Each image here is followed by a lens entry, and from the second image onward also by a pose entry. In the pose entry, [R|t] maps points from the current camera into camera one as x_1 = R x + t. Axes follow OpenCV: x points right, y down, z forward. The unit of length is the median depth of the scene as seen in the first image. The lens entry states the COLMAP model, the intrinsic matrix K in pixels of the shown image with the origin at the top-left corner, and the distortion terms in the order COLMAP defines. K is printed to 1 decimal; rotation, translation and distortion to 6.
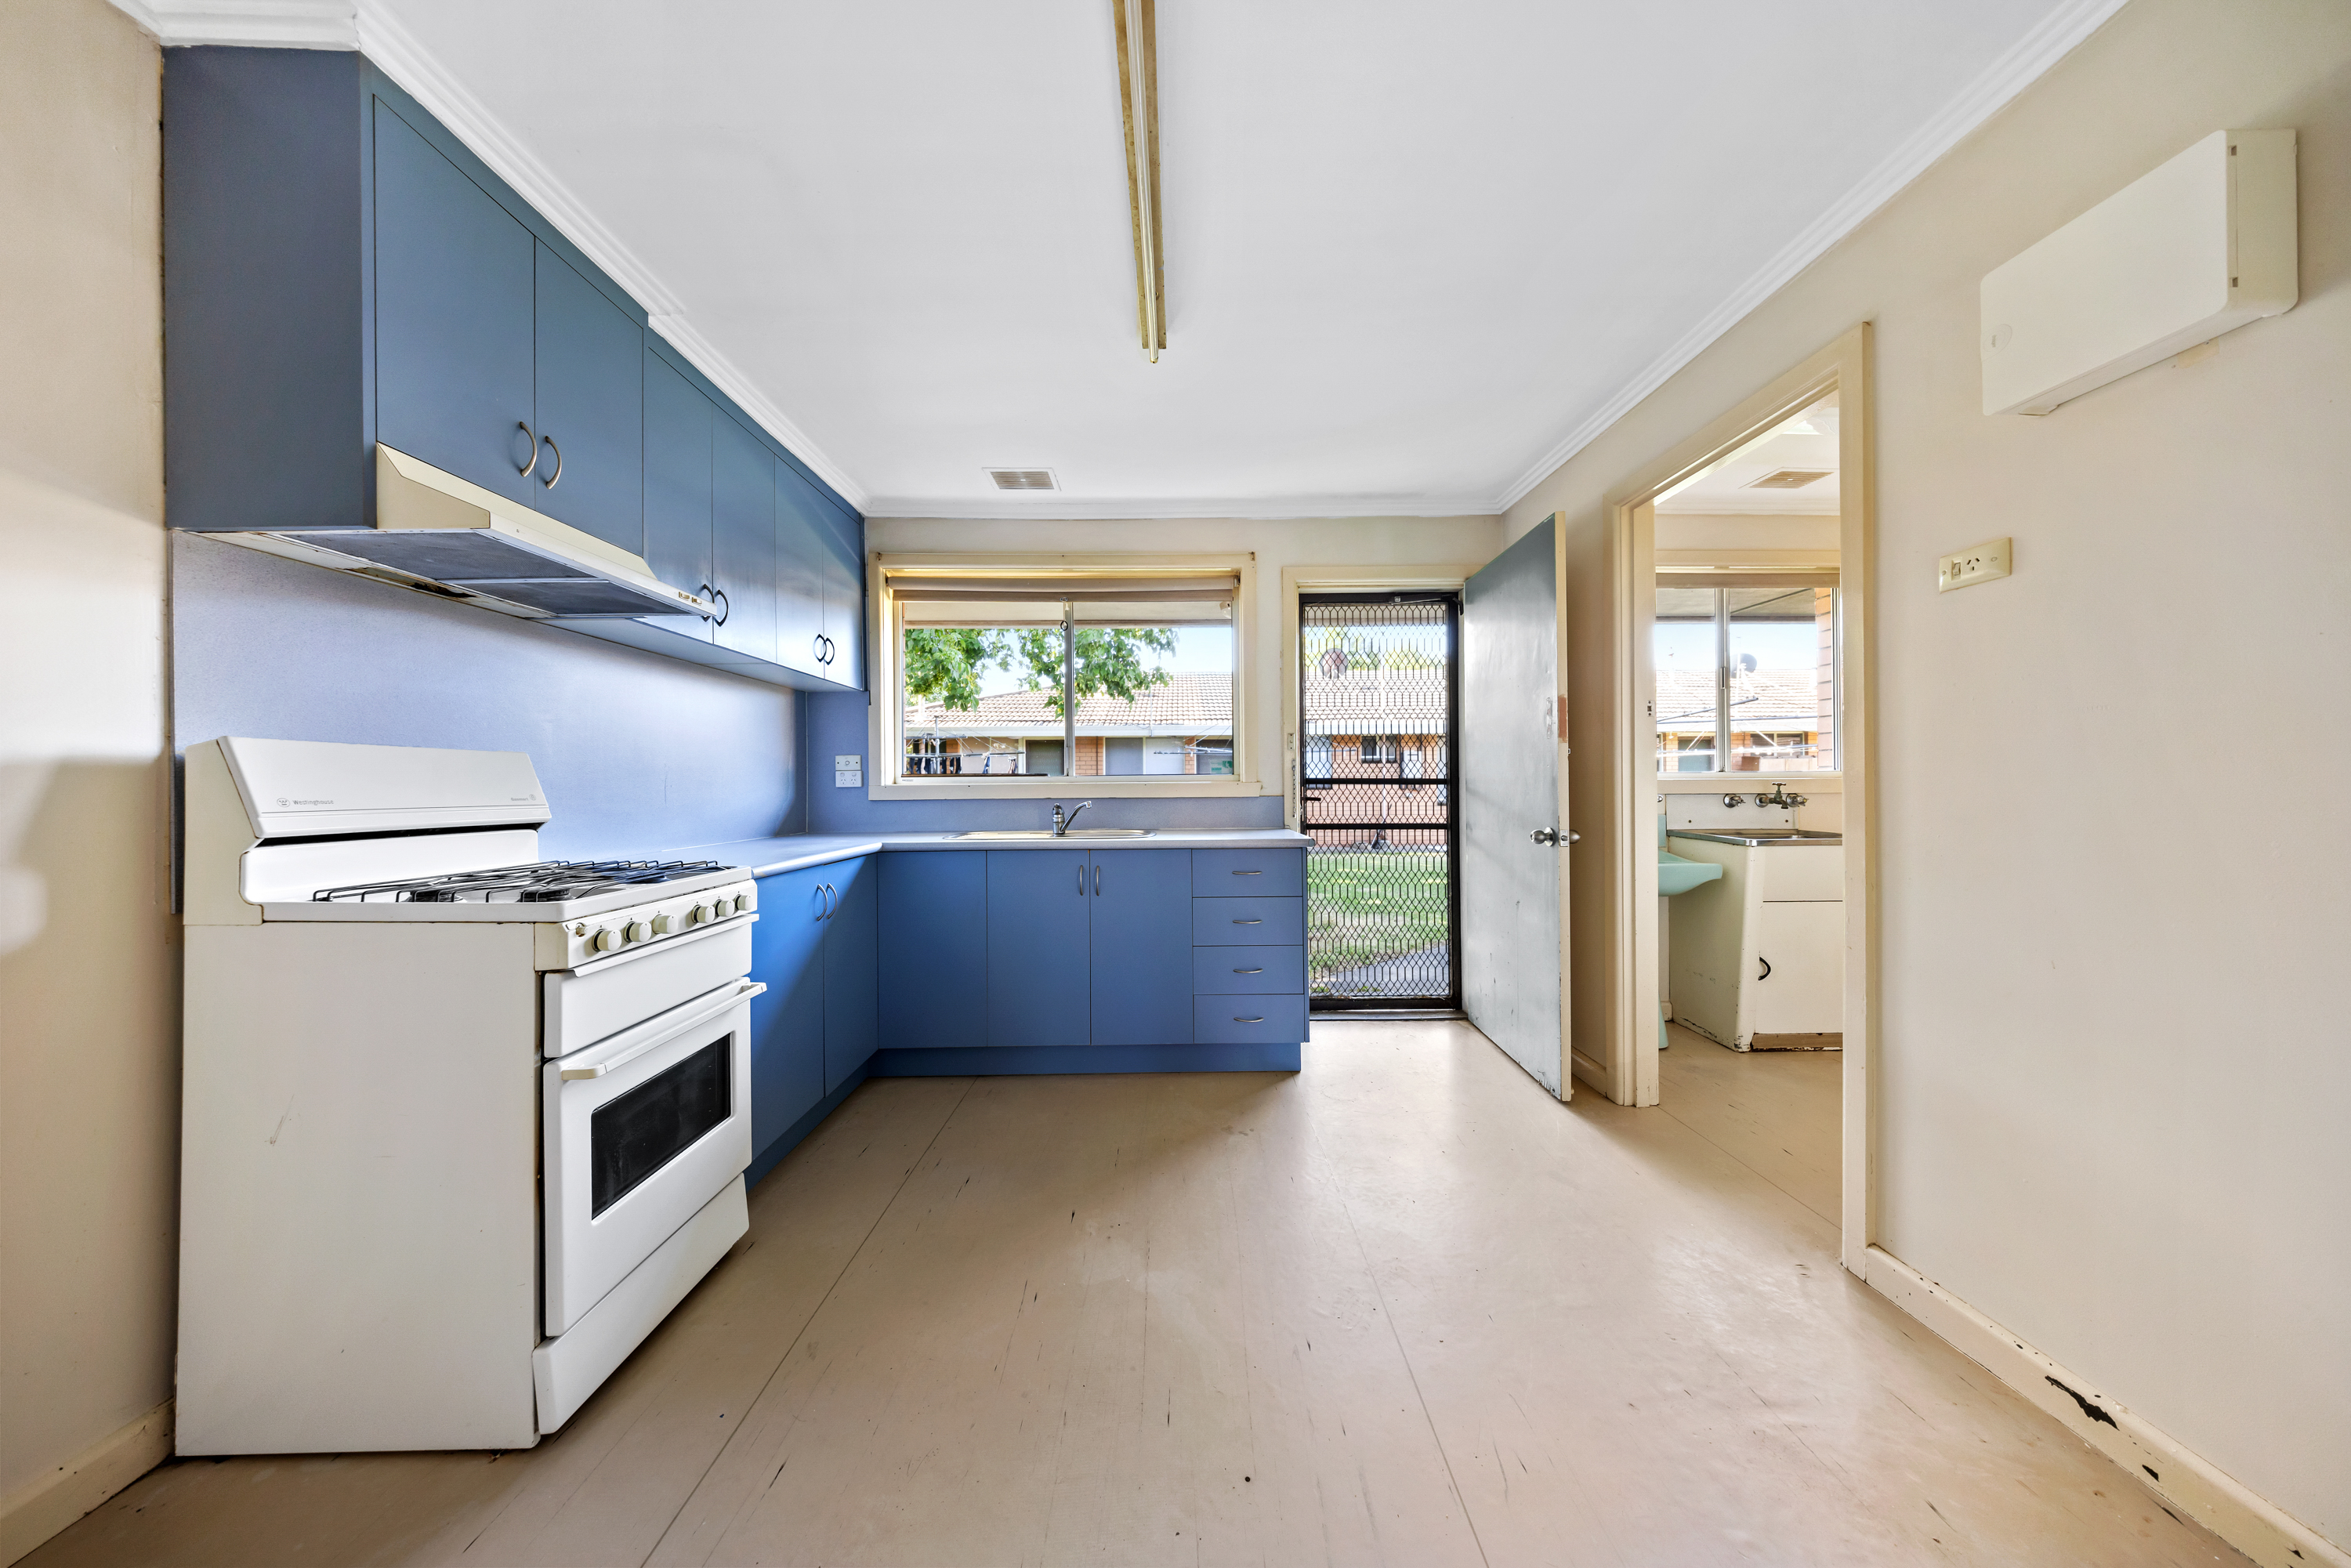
lens RADIAL K [[687.7, 0, 1192.6], [0, 687.7, 784.0], [0, 0, 1]] dist [-0.000454, -0.000013]
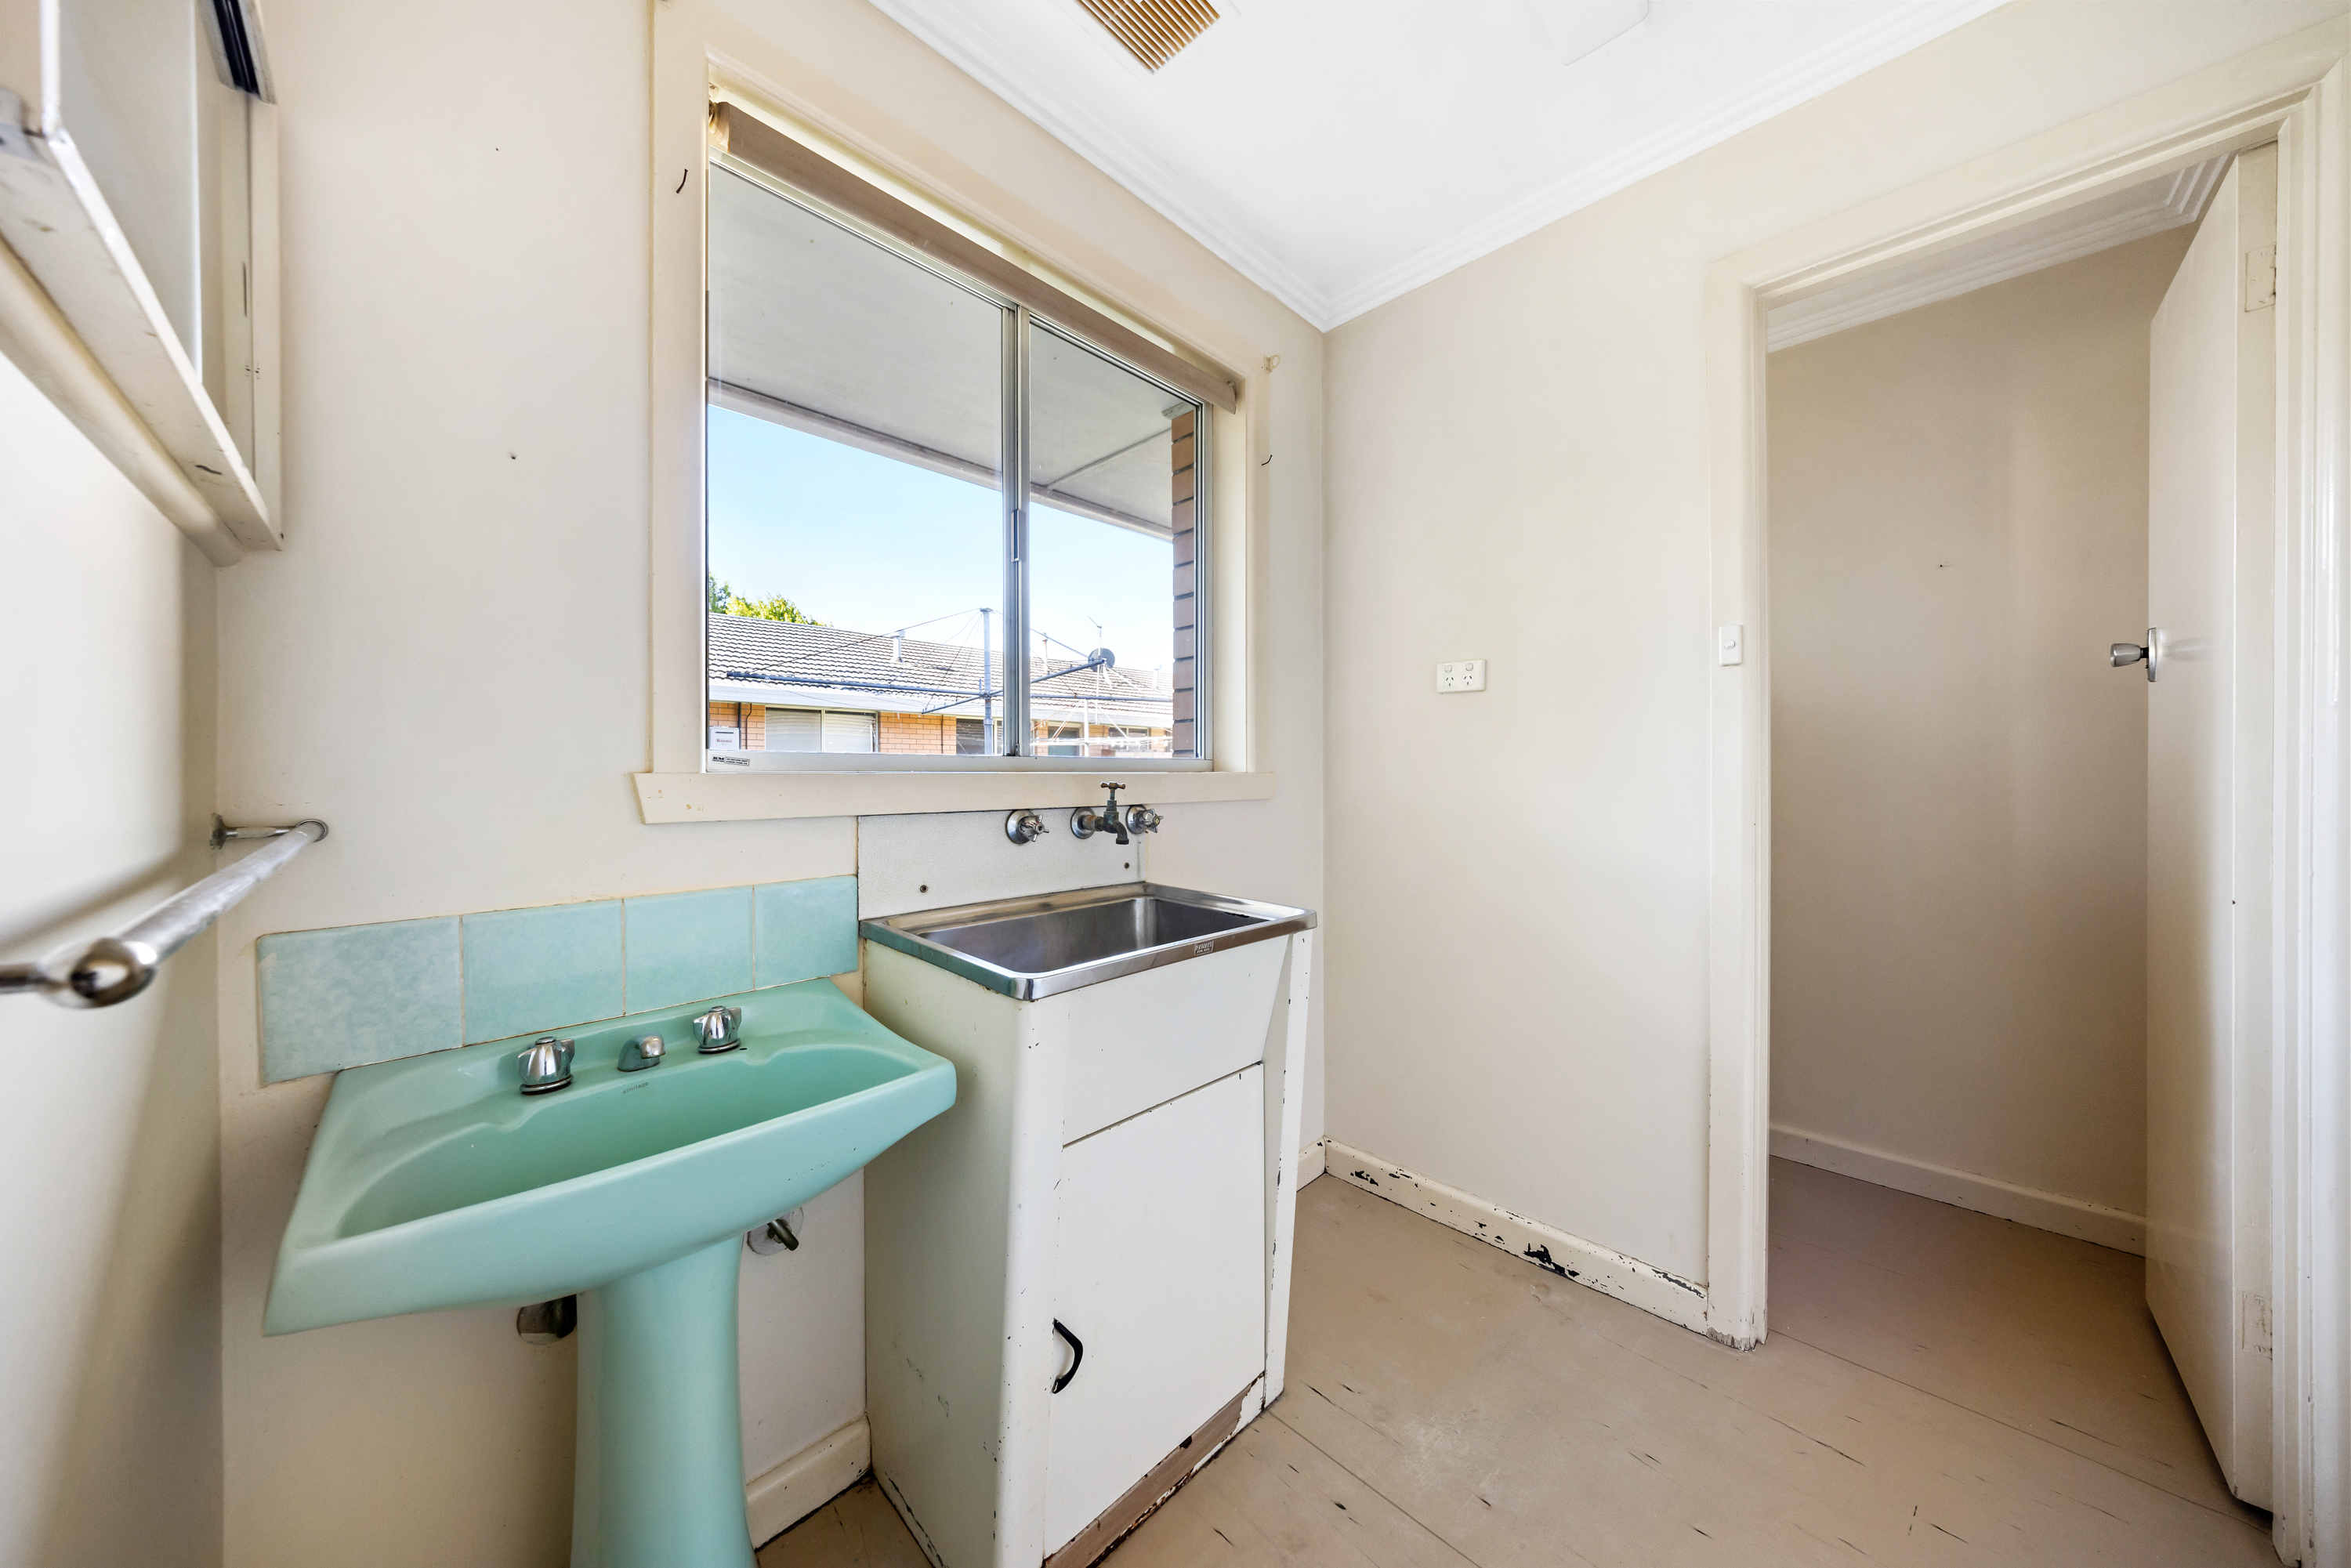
lens RADIAL K [[768.8, 0, 1183.1], [0, 768.8, 775.3], [0, 0, 1]] dist [-0.001117, -0.000075]
pose [[0.715694, 0.005076, 0.698396, 0.540251], [-0.006261, 0.999980, -0.000852, -0.005825], [-0.698386, -0.003763, 0.715711, 0.615662]]
